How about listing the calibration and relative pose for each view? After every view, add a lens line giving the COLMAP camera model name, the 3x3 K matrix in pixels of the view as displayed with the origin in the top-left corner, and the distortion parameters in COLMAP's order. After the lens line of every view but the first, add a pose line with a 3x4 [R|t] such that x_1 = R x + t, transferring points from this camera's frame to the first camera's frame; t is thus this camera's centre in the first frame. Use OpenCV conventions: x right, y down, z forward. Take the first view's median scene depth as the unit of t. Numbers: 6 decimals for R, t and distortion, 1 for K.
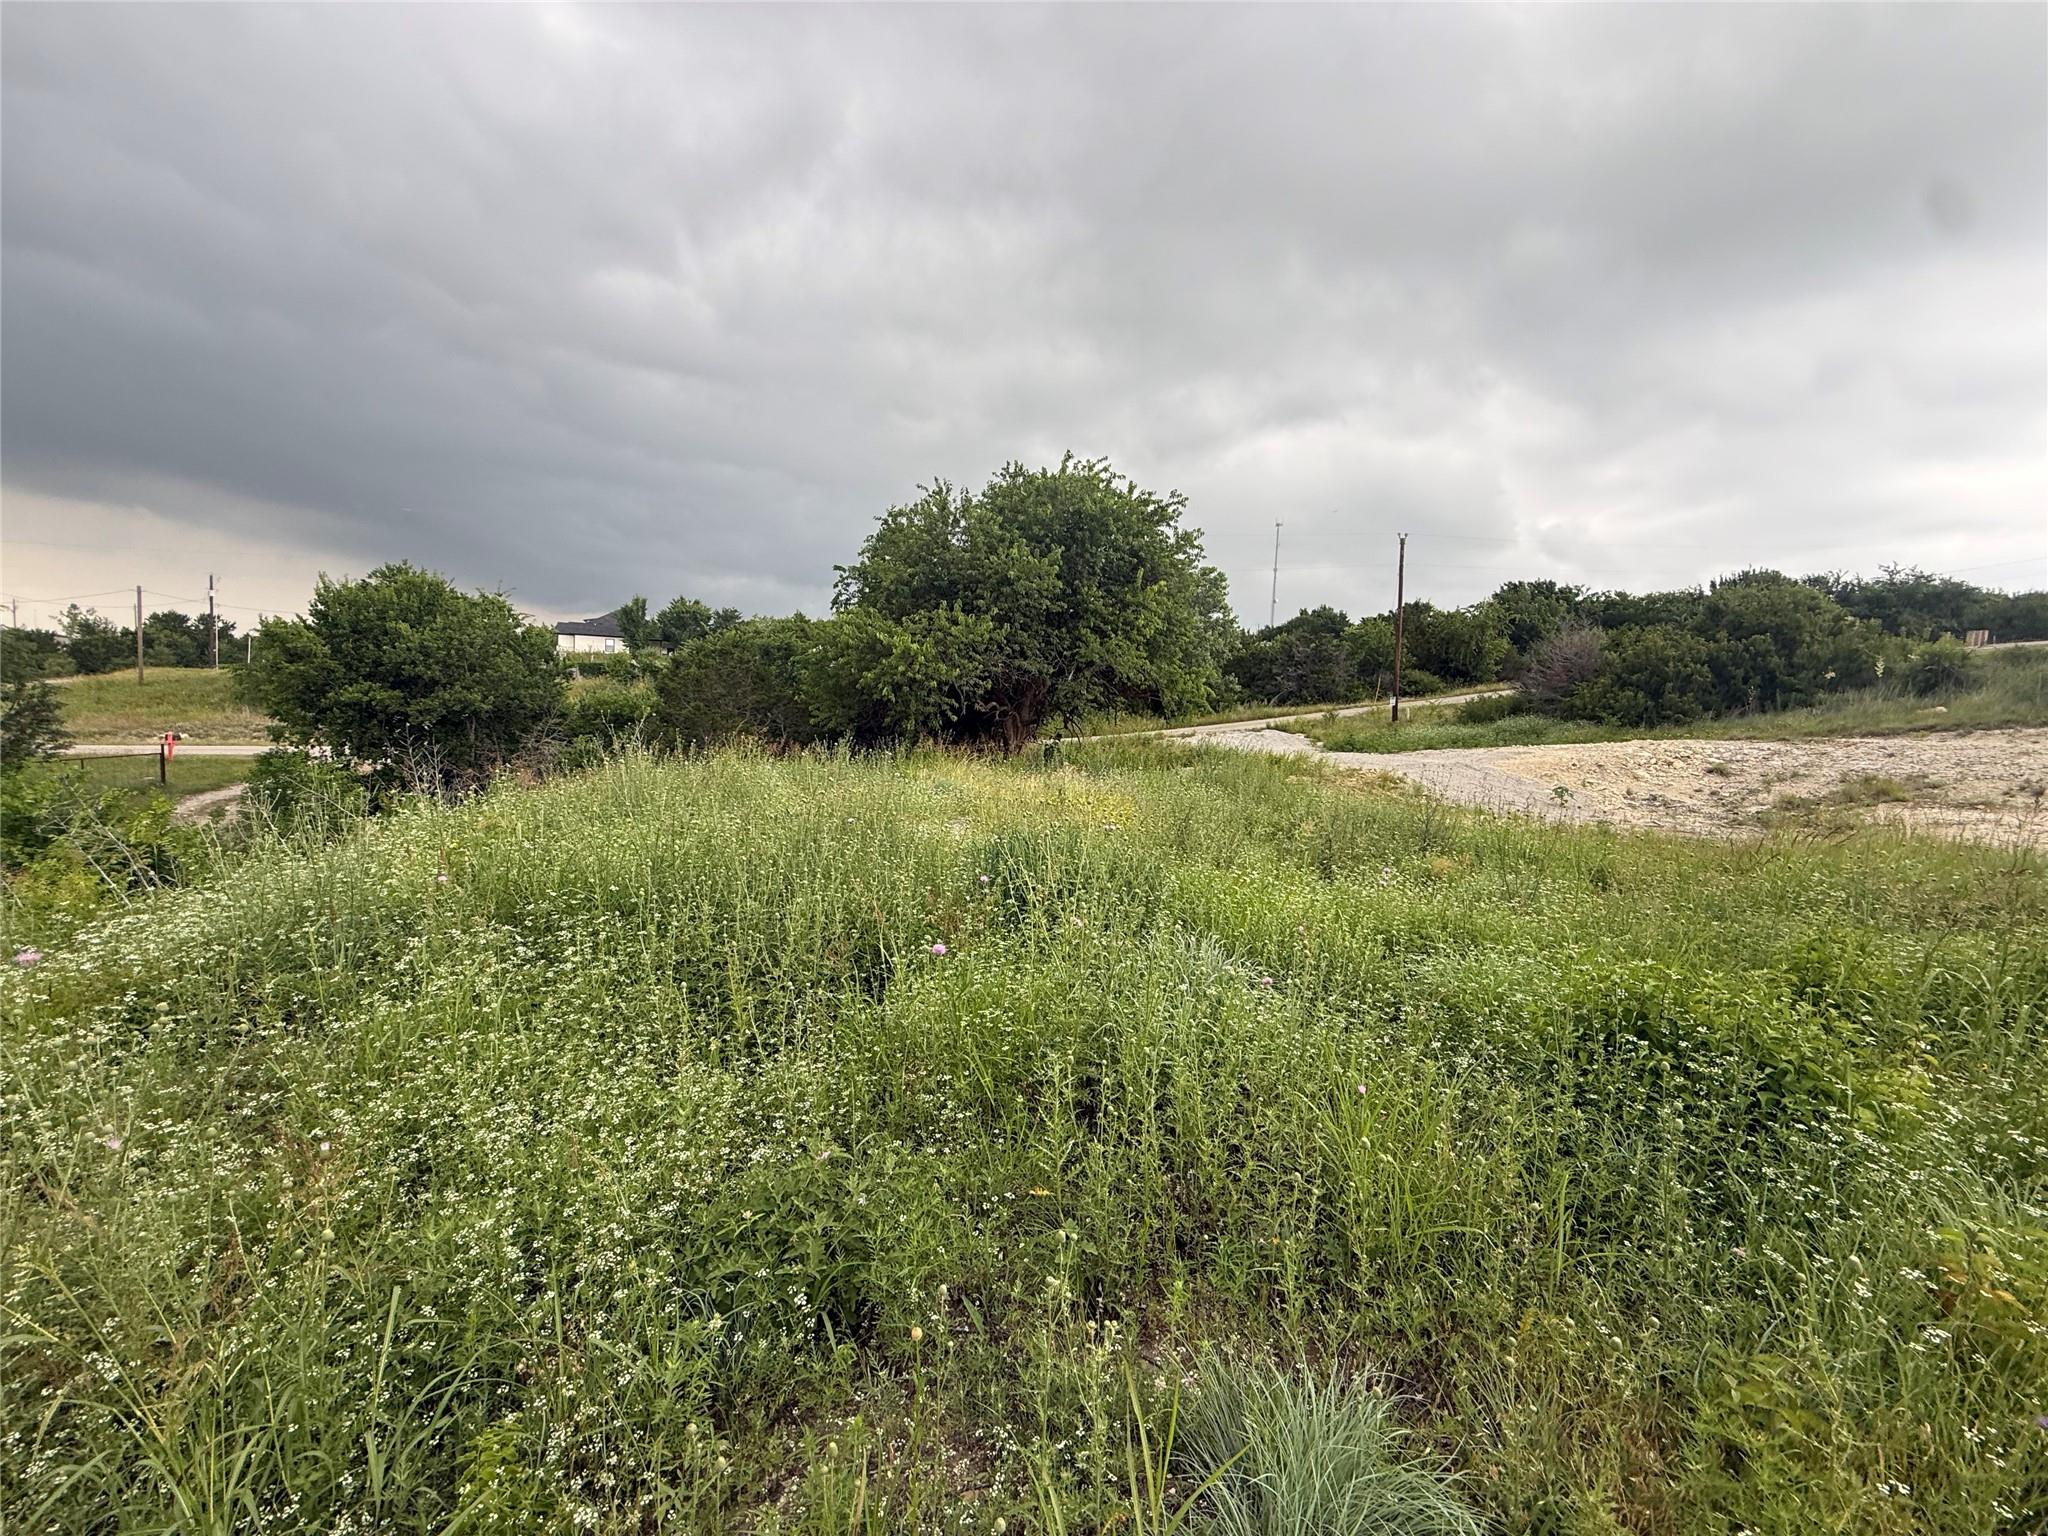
lens RADIAL K [[808.4, 0, 1026.0], [0, 808.4, 759.2], [0, 0, 1]] dist [-0.000206, 0.000515]
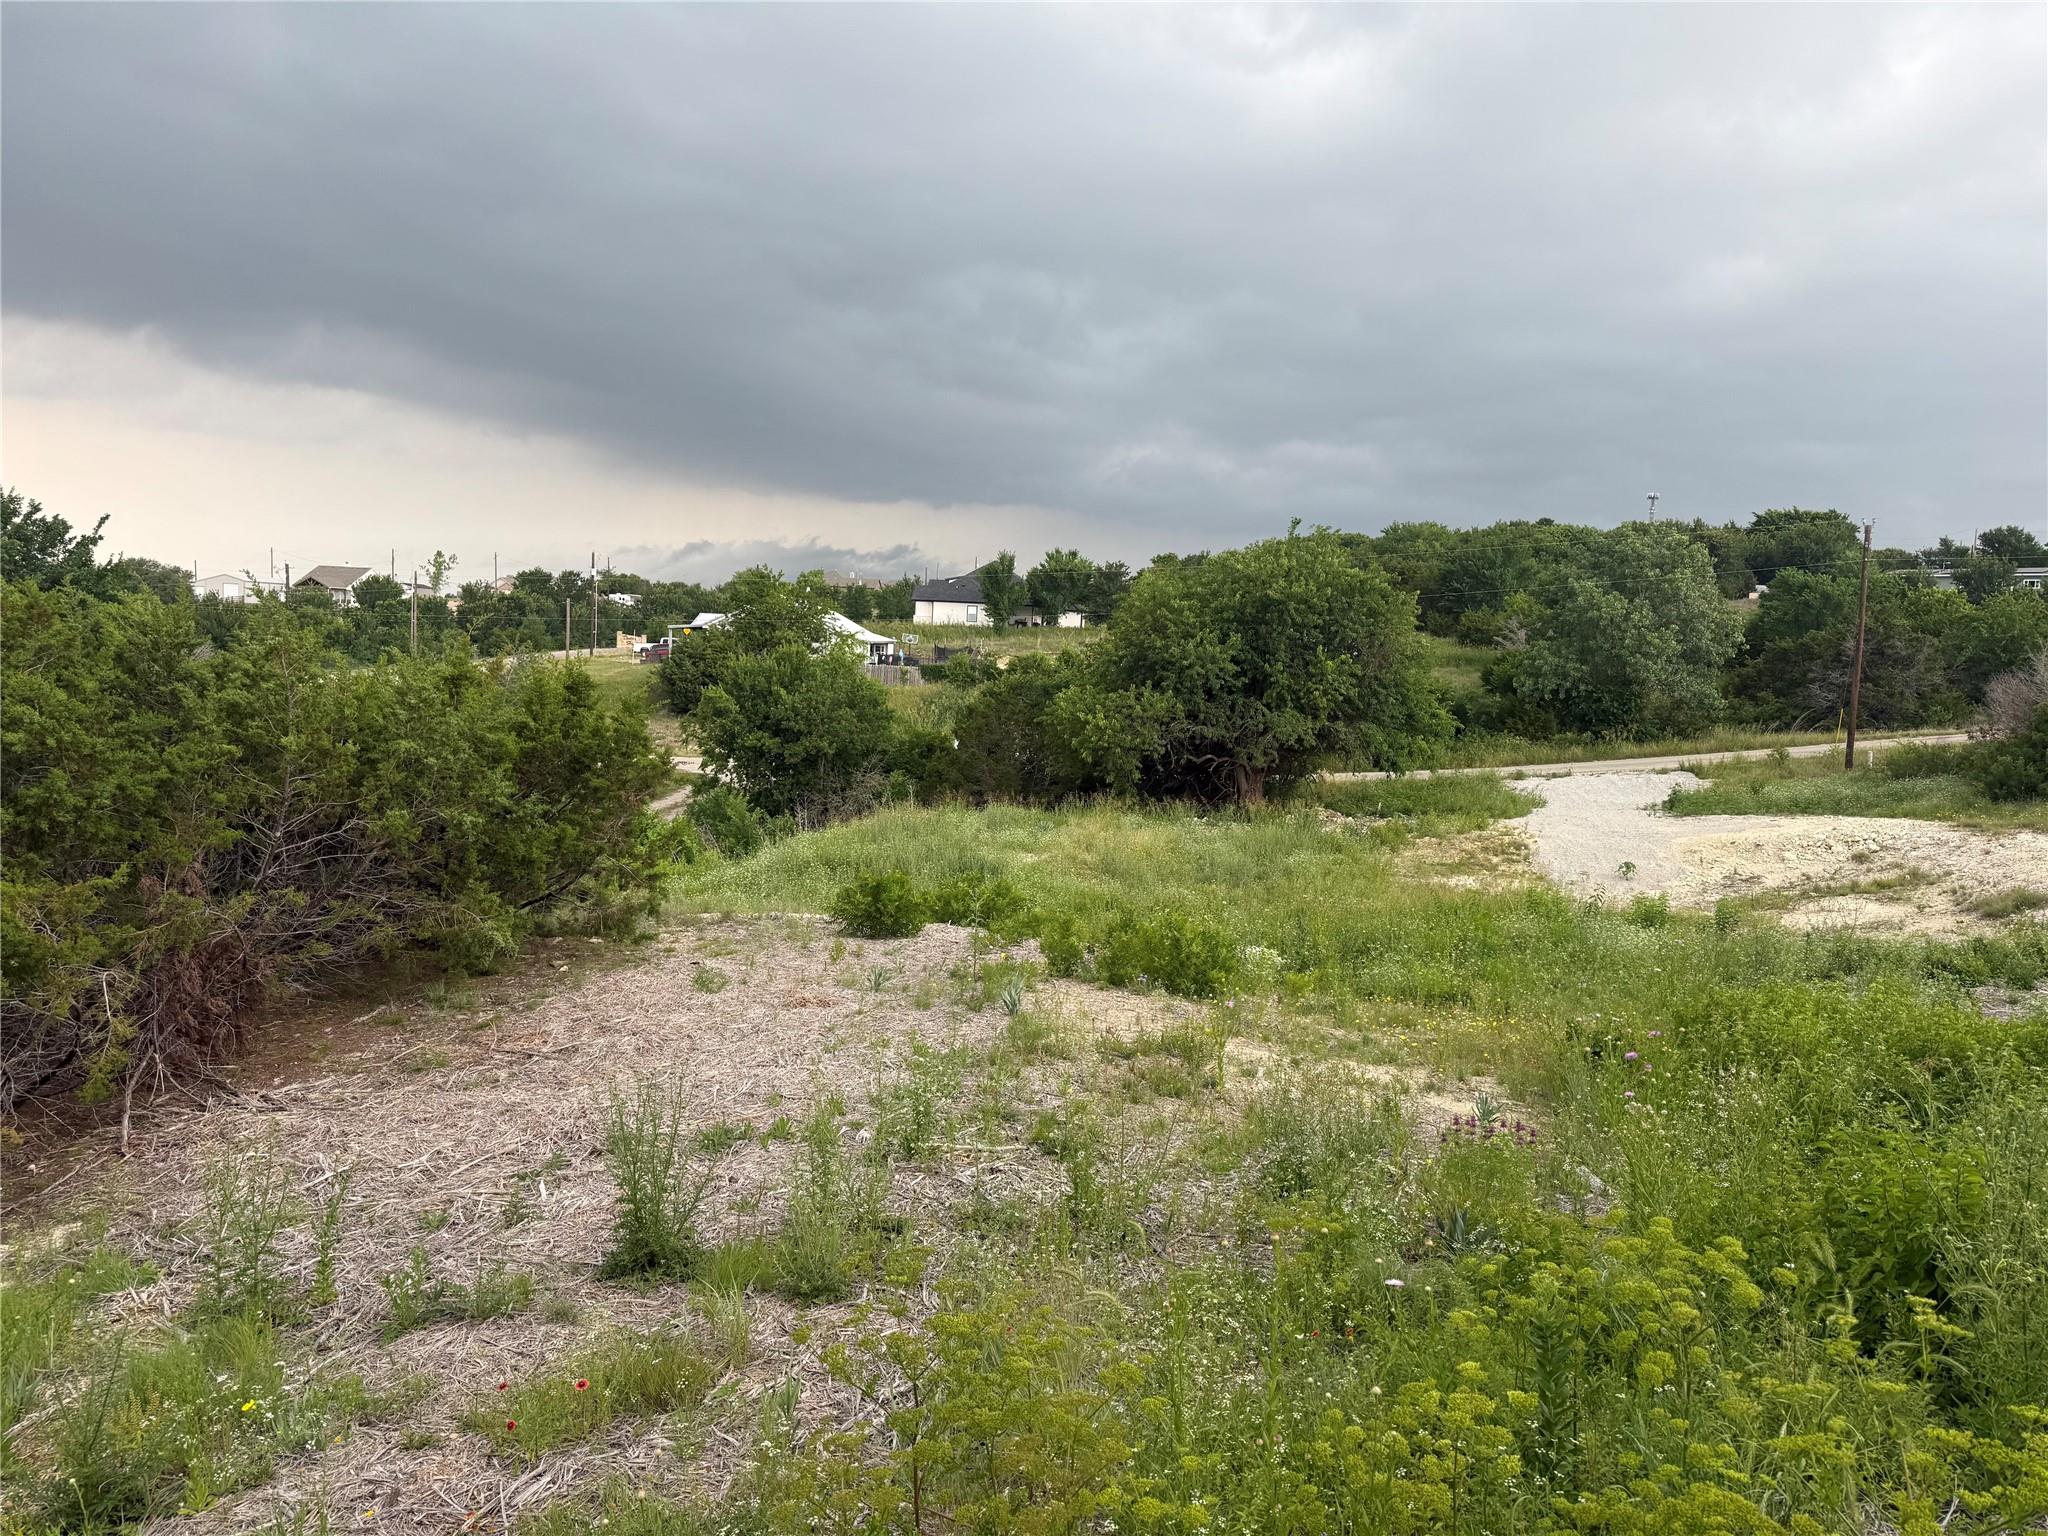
lens RADIAL K [[1413.2, 0, 1024.3], [0, 1413.2, 763.1], [0, 0, 1]] dist [0.022926, -0.027936]
pose [[0.896974, 0.033671, -0.440799, 0.640374], [-0.029883, 0.999433, 0.015533, -0.088236], [0.441072, -0.000760, 0.897471, -0.943122]]
